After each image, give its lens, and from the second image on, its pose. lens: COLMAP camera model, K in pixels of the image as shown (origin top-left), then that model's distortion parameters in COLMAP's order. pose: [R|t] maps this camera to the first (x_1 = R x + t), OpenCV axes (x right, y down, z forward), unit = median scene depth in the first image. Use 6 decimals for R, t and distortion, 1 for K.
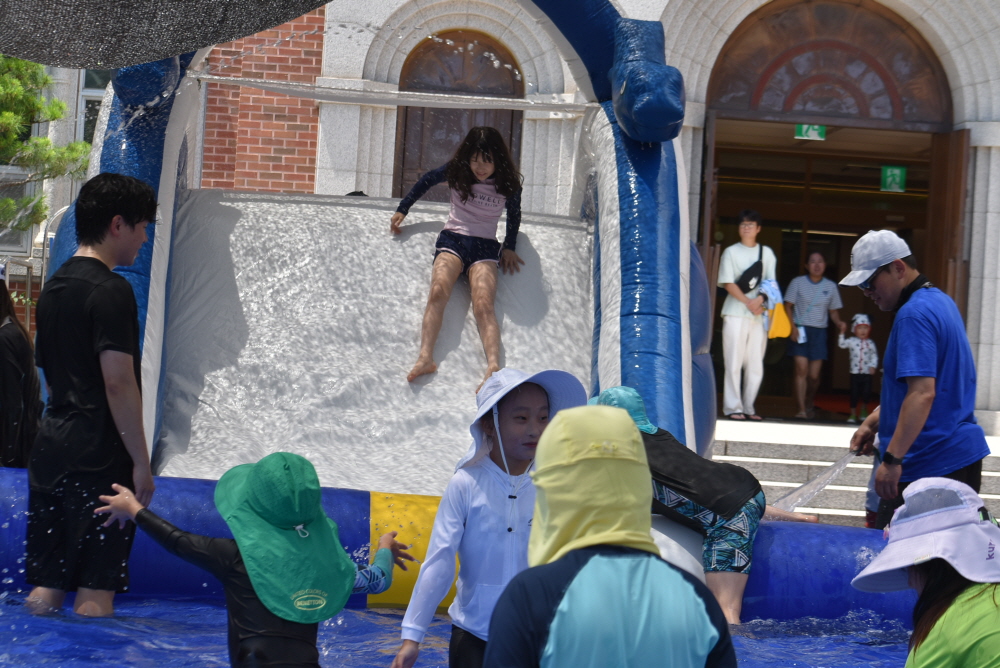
lens RADIAL K [[2936.6, 0, 500.0], [0, 2936.6, 334.0], [0, 0, 1]] dist [-0.127705, -2.316098]
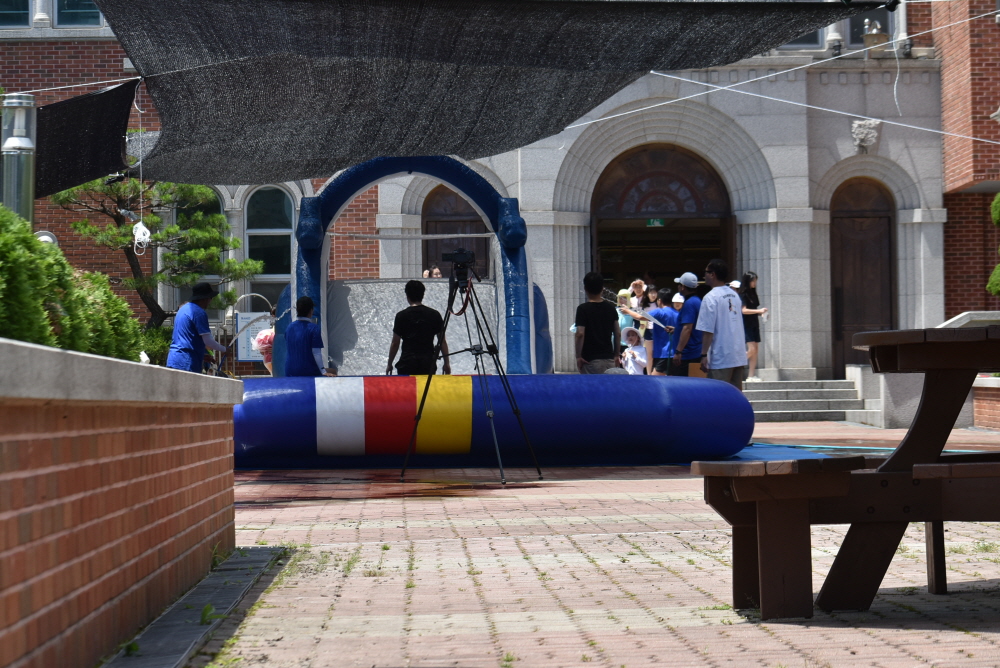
lens RADIAL K [[2936.6, 0, 500.0], [0, 2936.6, 334.0], [0, 0, 1]] dist [-0.127705, -2.316098]
pose [[0.996978, -0.074906, -0.020592, 0.045912], [0.074385, 0.996917, -0.024975, 0.037638], [0.022399, 0.023367, 0.999476, -0.813952]]
